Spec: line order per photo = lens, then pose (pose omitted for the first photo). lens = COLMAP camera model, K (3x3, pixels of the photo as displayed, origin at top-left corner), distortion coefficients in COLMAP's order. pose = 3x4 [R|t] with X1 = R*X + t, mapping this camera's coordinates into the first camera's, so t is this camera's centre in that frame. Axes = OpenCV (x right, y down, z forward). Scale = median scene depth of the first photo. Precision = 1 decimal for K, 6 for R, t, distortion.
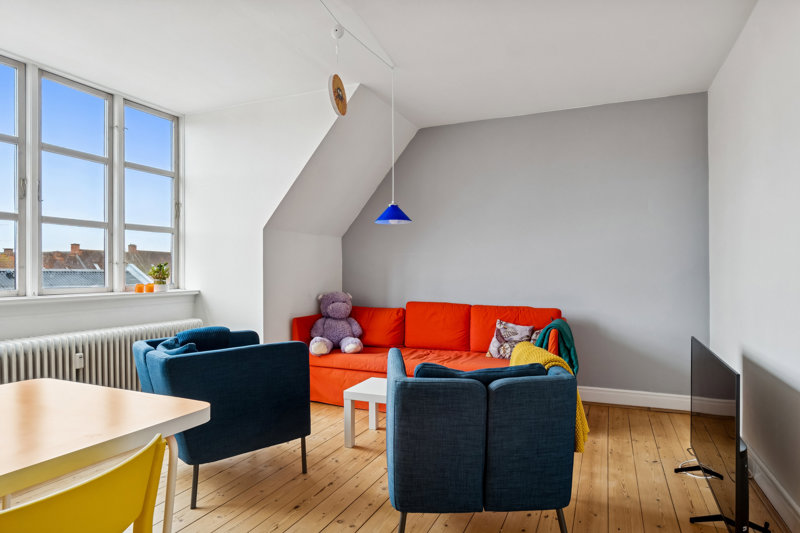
lens RADIAL K [[486.4, 0, 398.1], [0, 486.4, 271.2], [0, 0, 1]] dist [0.055603, 0.002846]
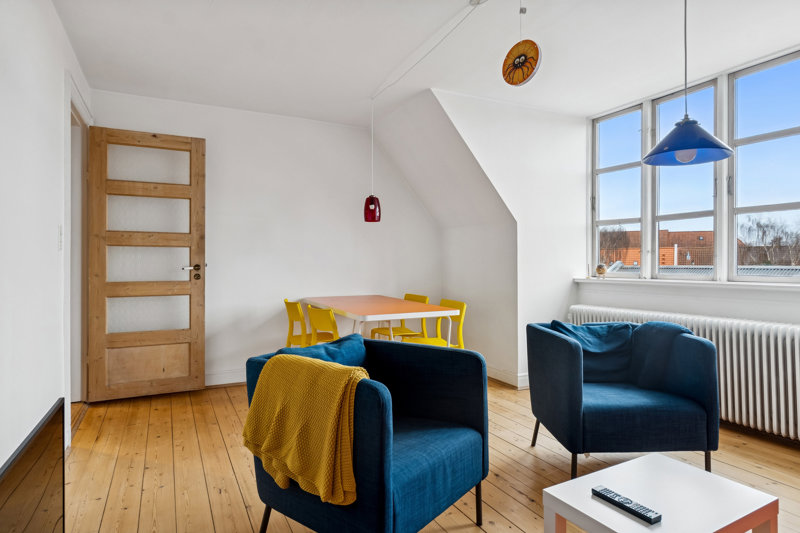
lens RADIAL K [[461.2, 0, 397.1], [0, 461.2, 262.4], [0, 0, 1]] dist [0.028238, -0.000185]
pose [[-0.615093, 0.007801, -0.788416, 0.477969], [0.006475, 0.999967, 0.004843, -0.001797], [0.788428, -0.002126, -0.615124, 0.937391]]
